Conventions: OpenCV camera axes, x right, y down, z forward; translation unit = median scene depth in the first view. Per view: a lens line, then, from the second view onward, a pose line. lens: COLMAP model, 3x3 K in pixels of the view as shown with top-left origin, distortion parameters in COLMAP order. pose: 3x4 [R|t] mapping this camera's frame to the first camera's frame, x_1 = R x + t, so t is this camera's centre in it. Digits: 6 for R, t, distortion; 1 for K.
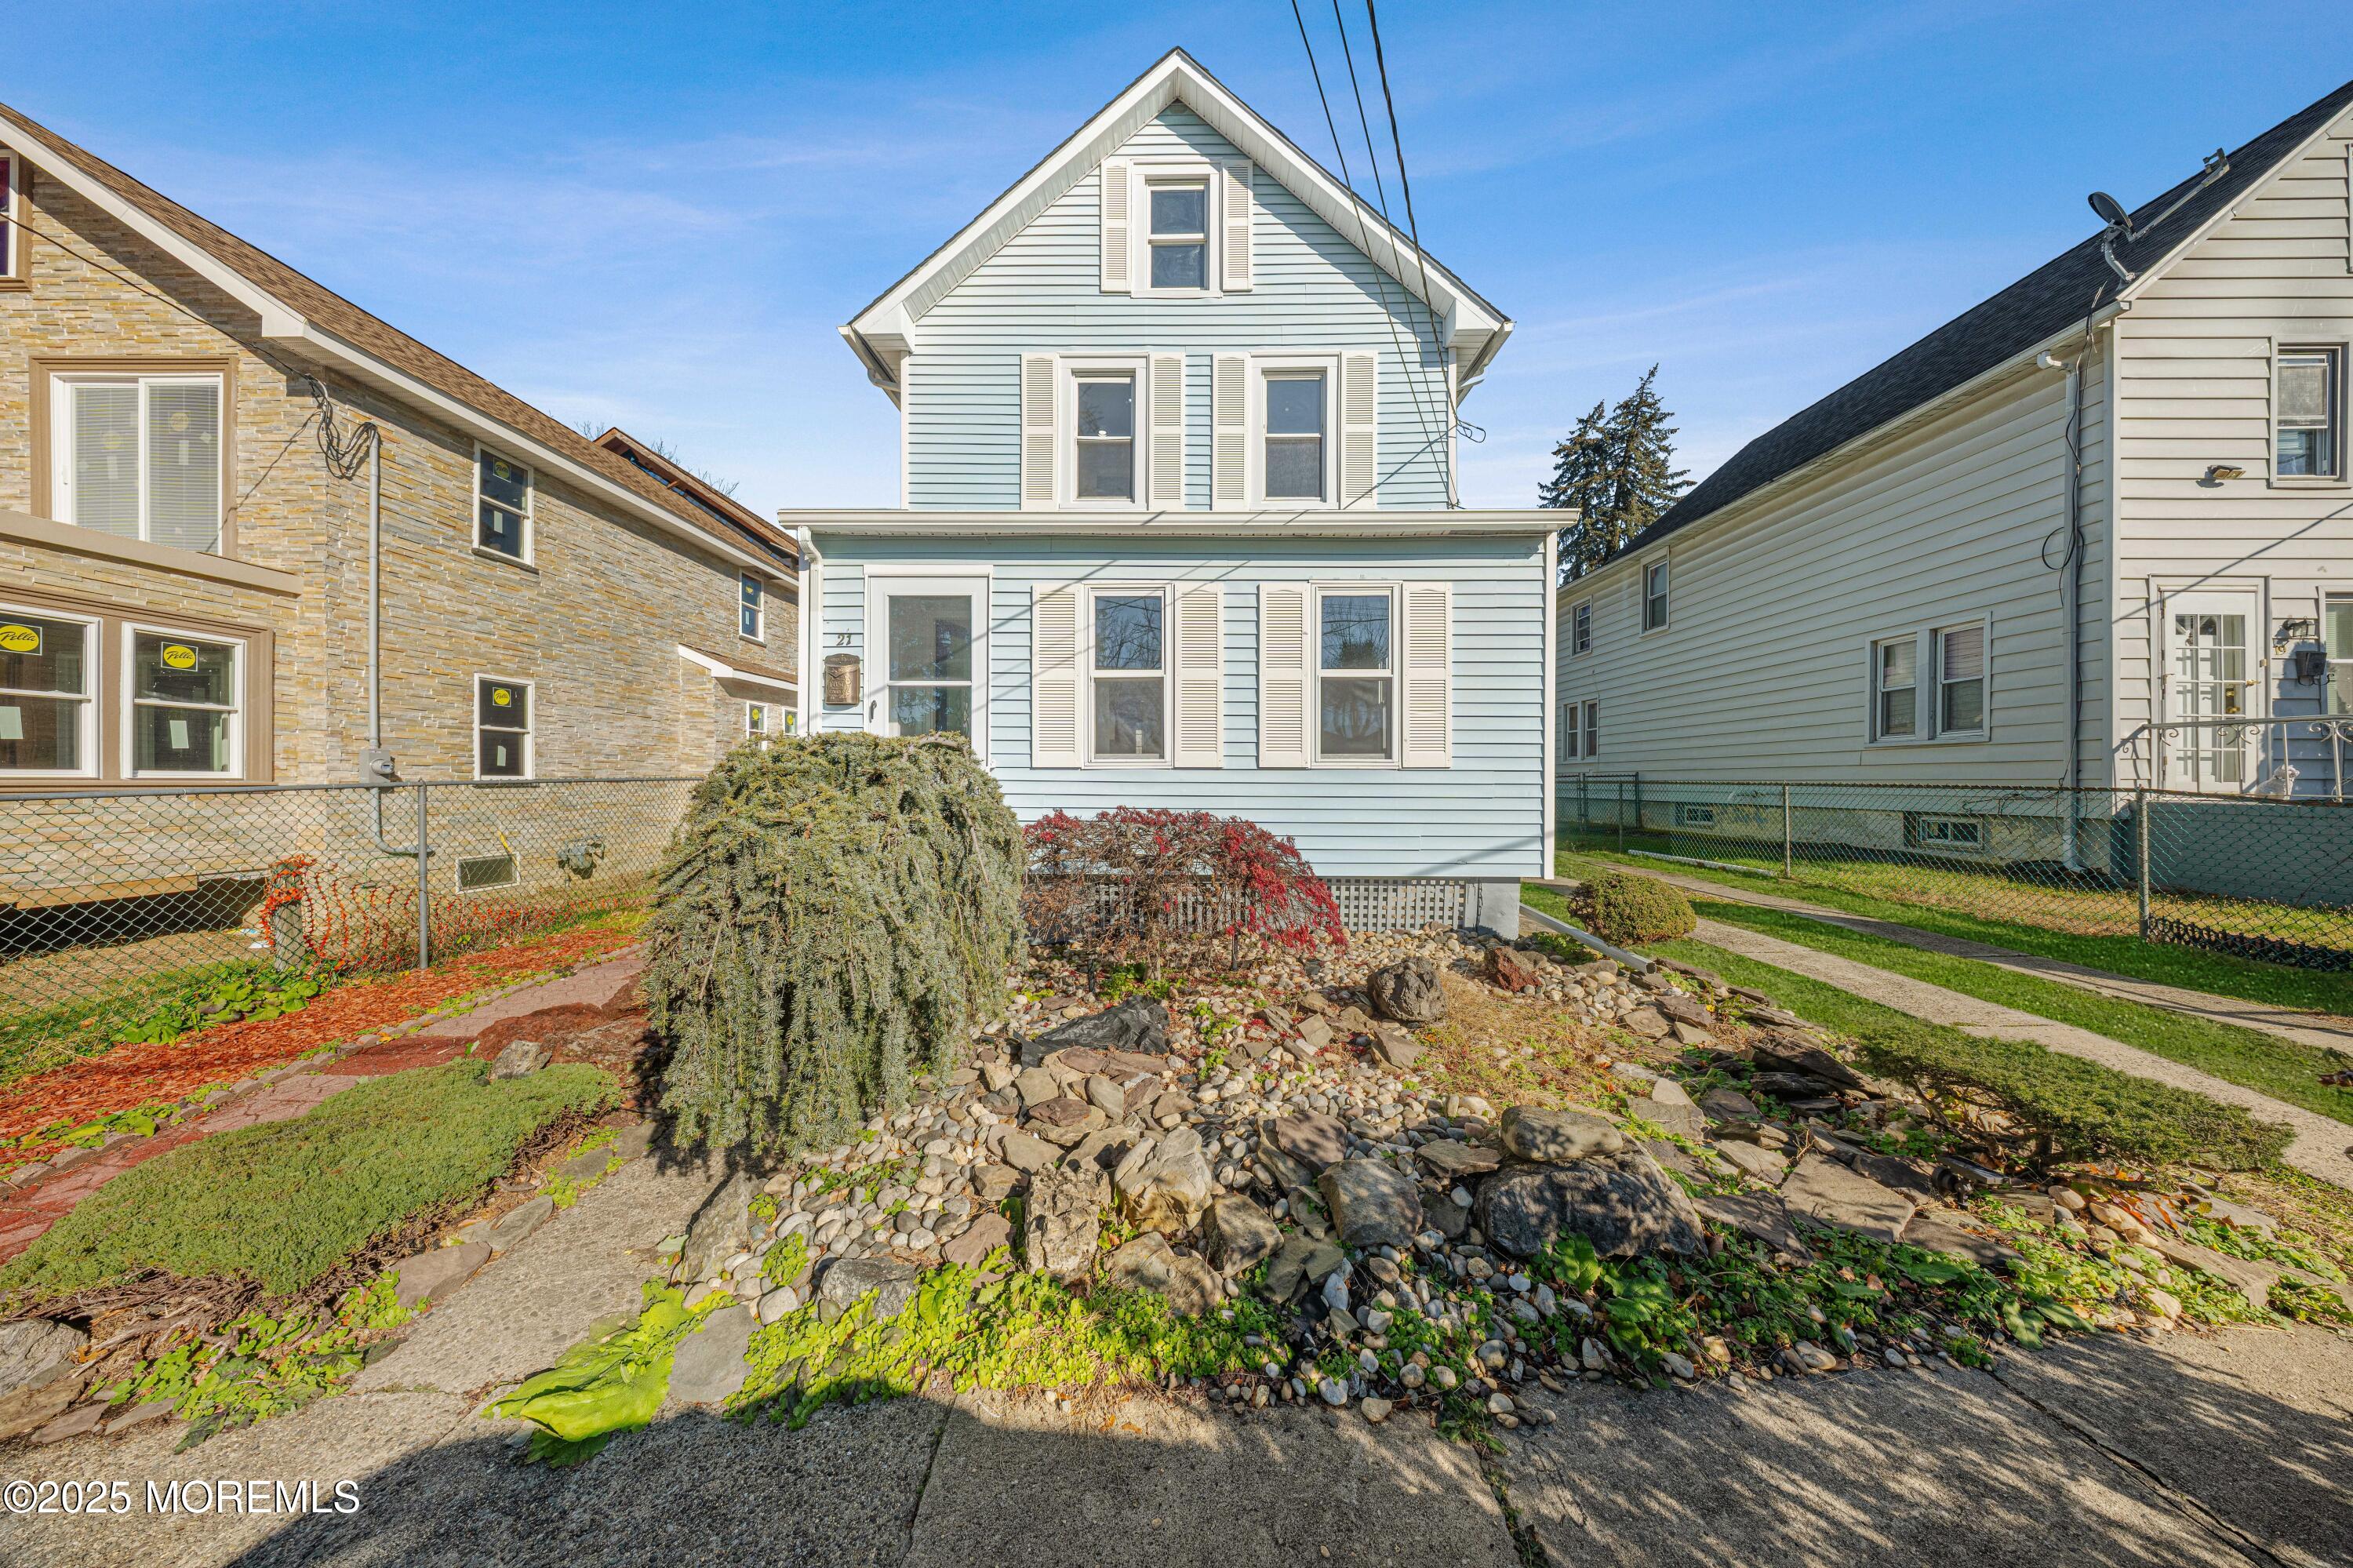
lens RADIAL K [[688.8, 0, 1176.5], [0, 688.8, 784.0], [0, 0, 1]] dist [-0.005648, -0.000174]
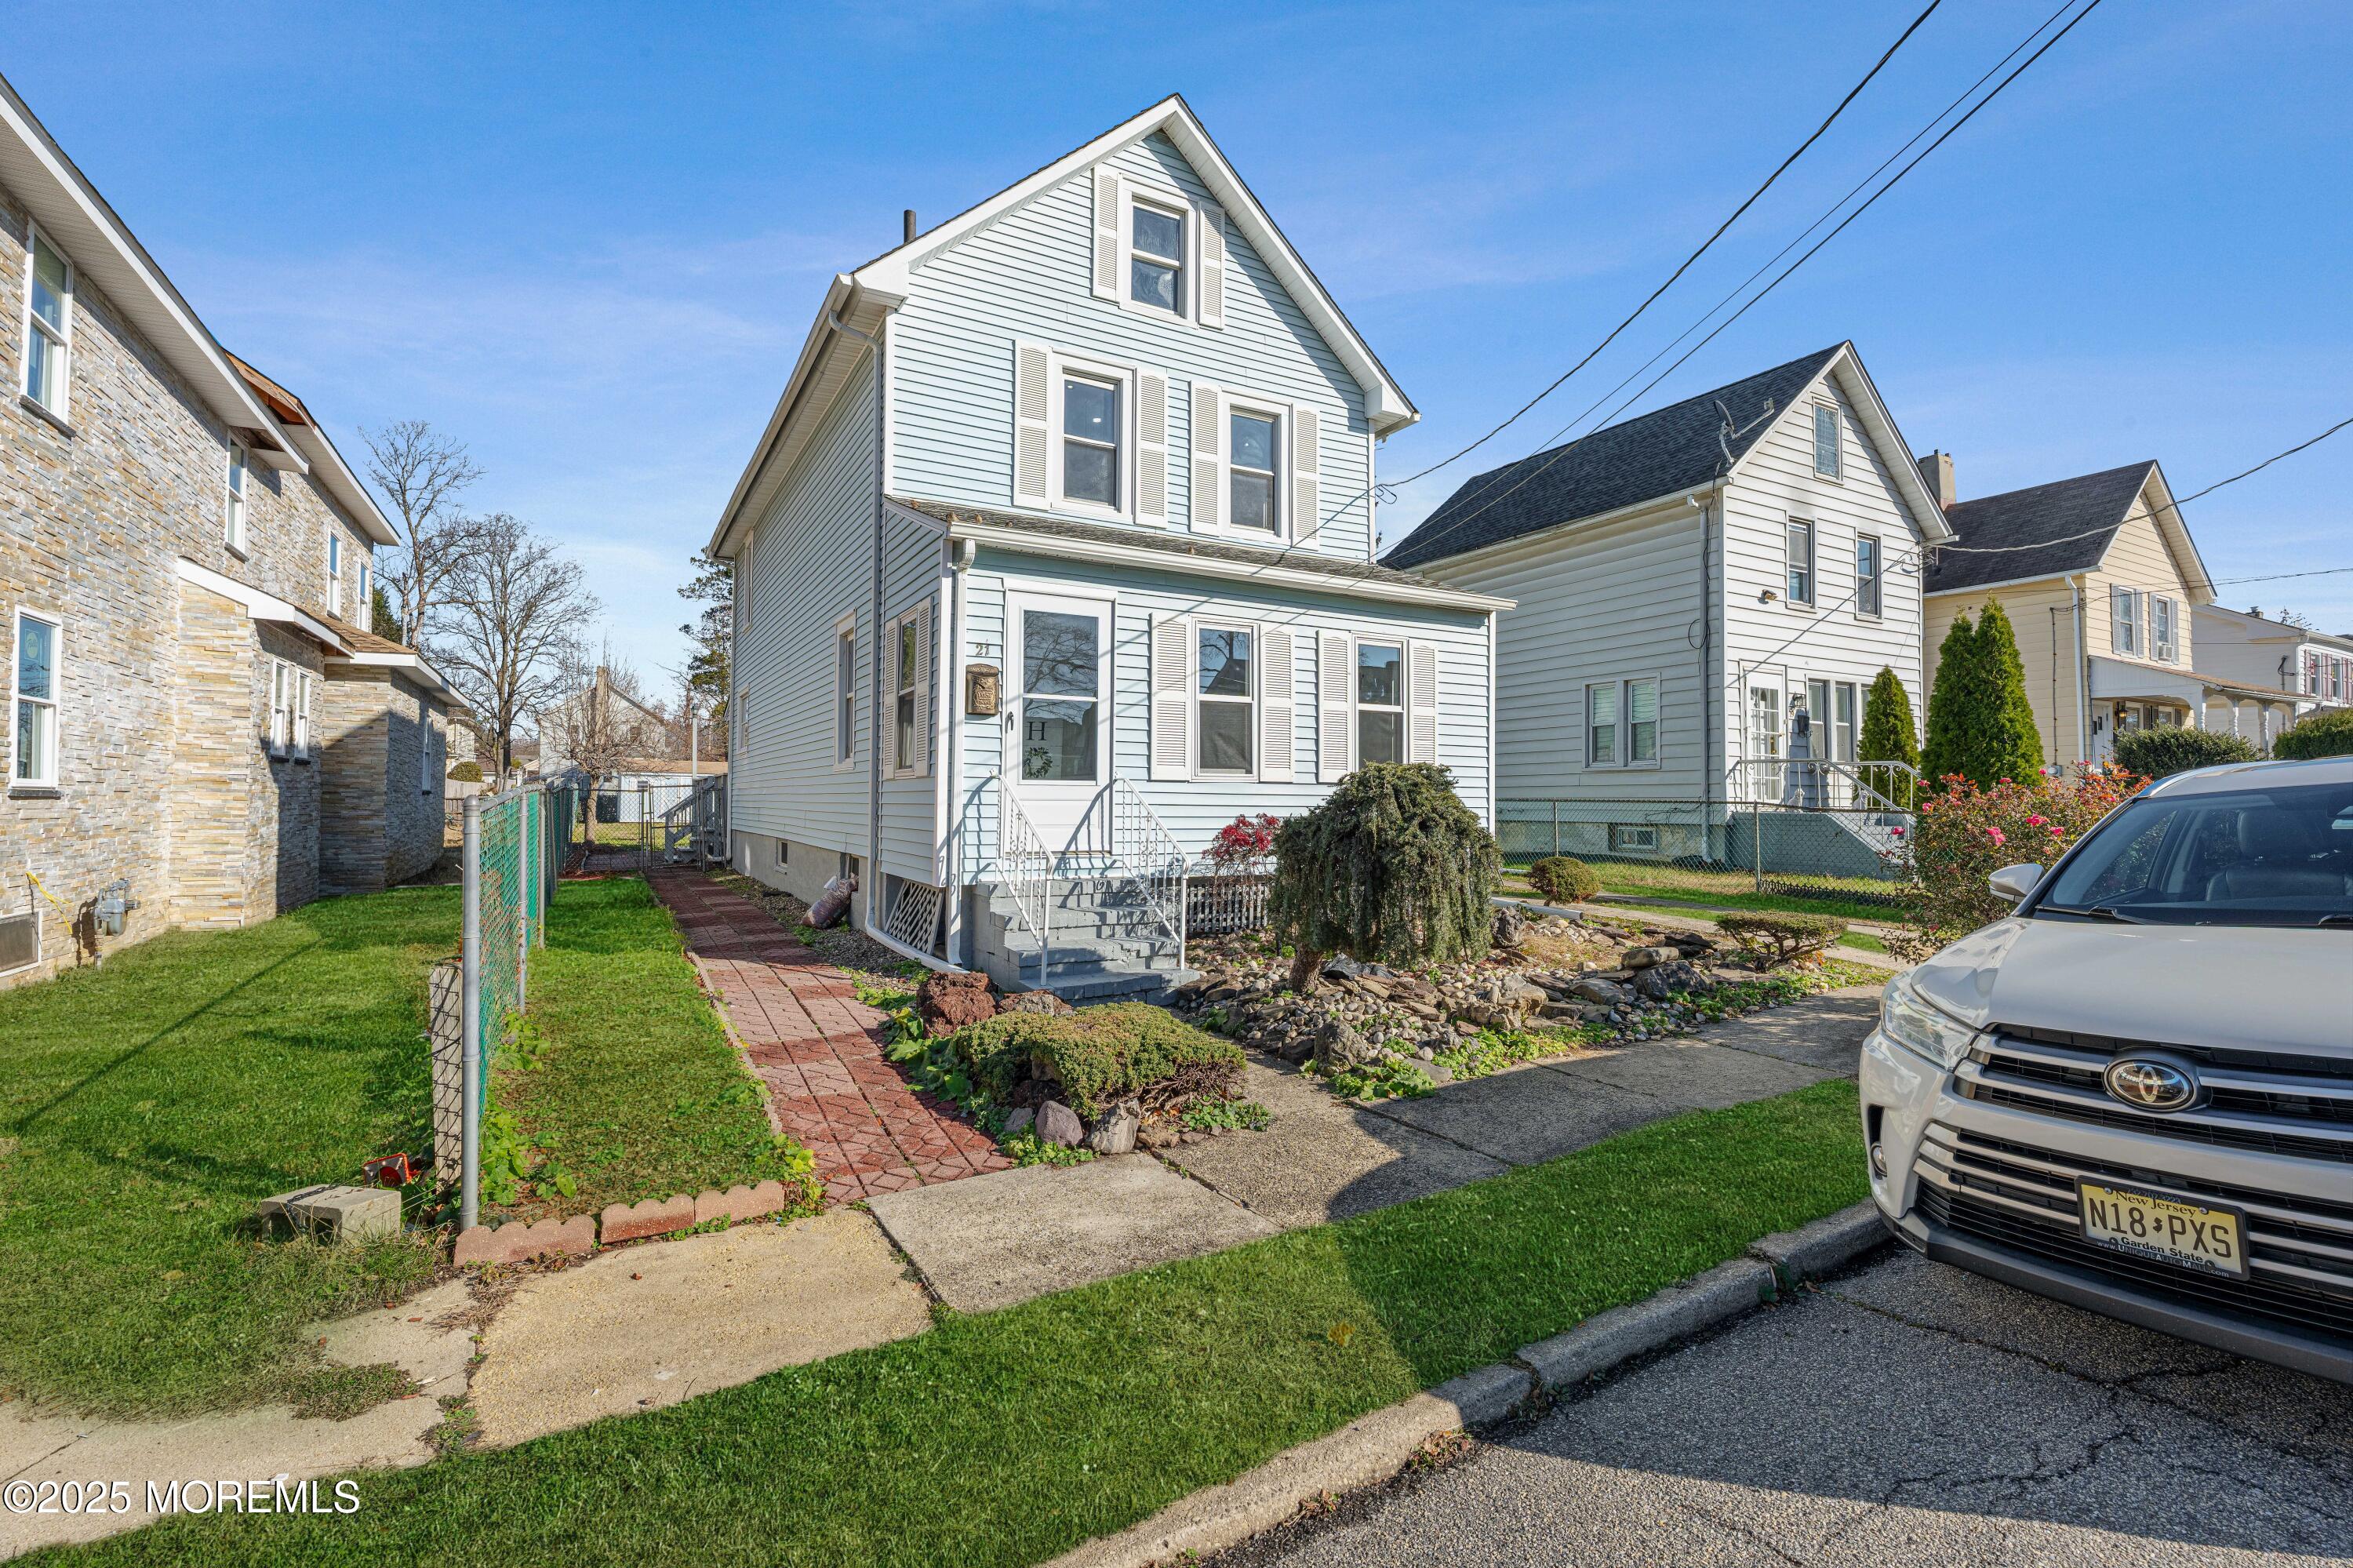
lens RADIAL K [[1054.5, 0, 1176.5], [0, 1054.5, 784.0], [0, 0, 1]] dist [-0.040188, 0.022241]
pose [[0.866727, 0.011479, 0.498650, -0.748663], [-0.001162, 0.999779, -0.020996, 0.012892], [-0.498781, 0.017619, 0.866549, -0.346380]]
